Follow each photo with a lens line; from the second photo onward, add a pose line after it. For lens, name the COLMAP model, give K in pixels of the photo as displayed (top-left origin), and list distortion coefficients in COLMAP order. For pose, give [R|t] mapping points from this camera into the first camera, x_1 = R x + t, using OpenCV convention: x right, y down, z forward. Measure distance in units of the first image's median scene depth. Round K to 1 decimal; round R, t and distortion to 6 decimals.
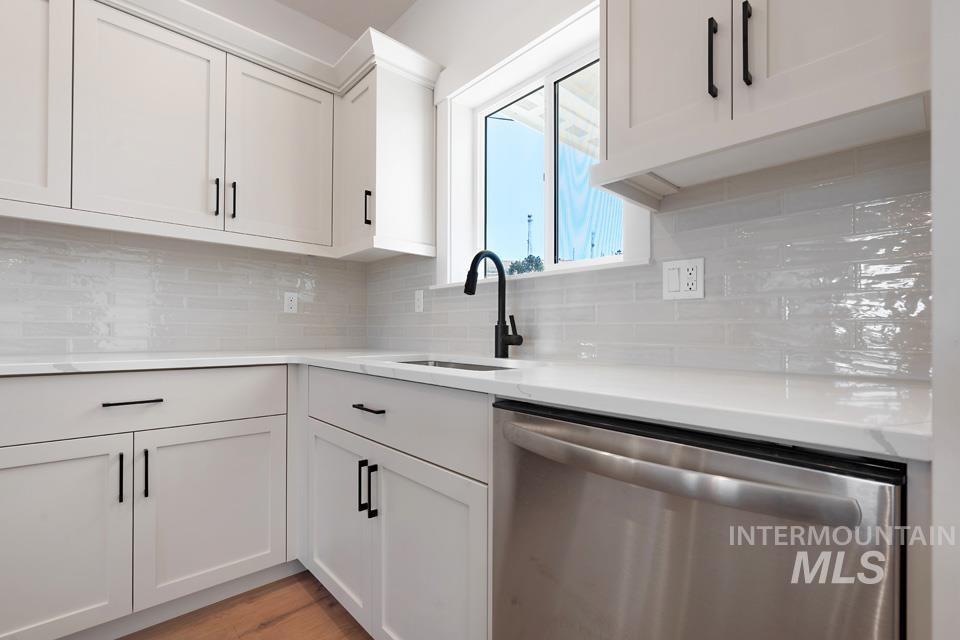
lens RADIAL K [[432.4, 0, 482.5], [0, 432.4, 331.0], [0, 0, 1]] dist [-0.004197, -0.000221]
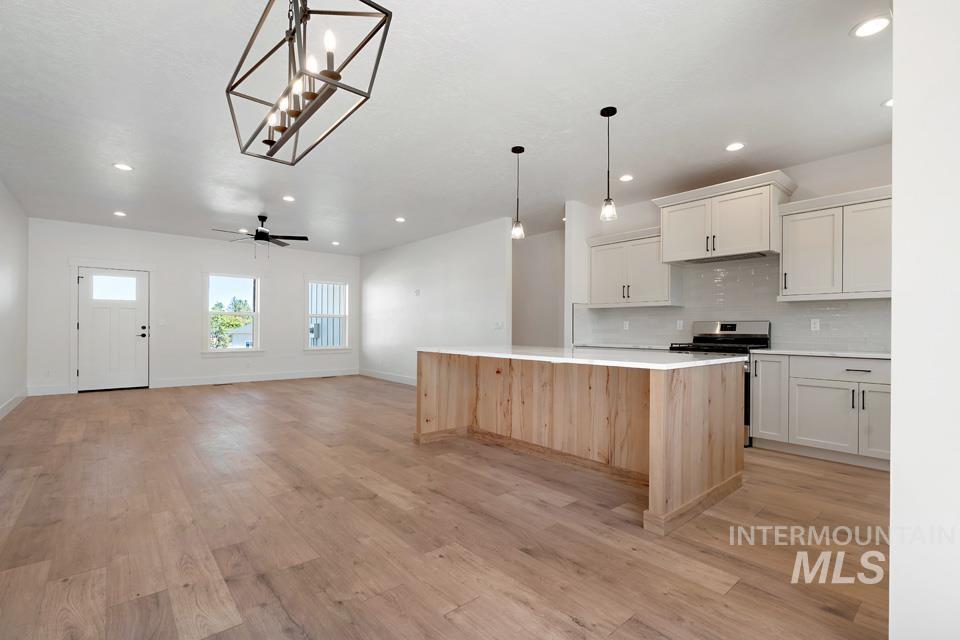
lens RADIAL K [[435.1, 0, 484.7], [0, 435.1, 322.5], [0, 0, 1]] dist [-0.000166, -0.000138]
pose [[-0.026591, -0.020992, -0.999426, 1.504186], [-0.009567, 0.999739, -0.020744, -0.033296], [0.999601, 0.009010, -0.026784, -0.935039]]
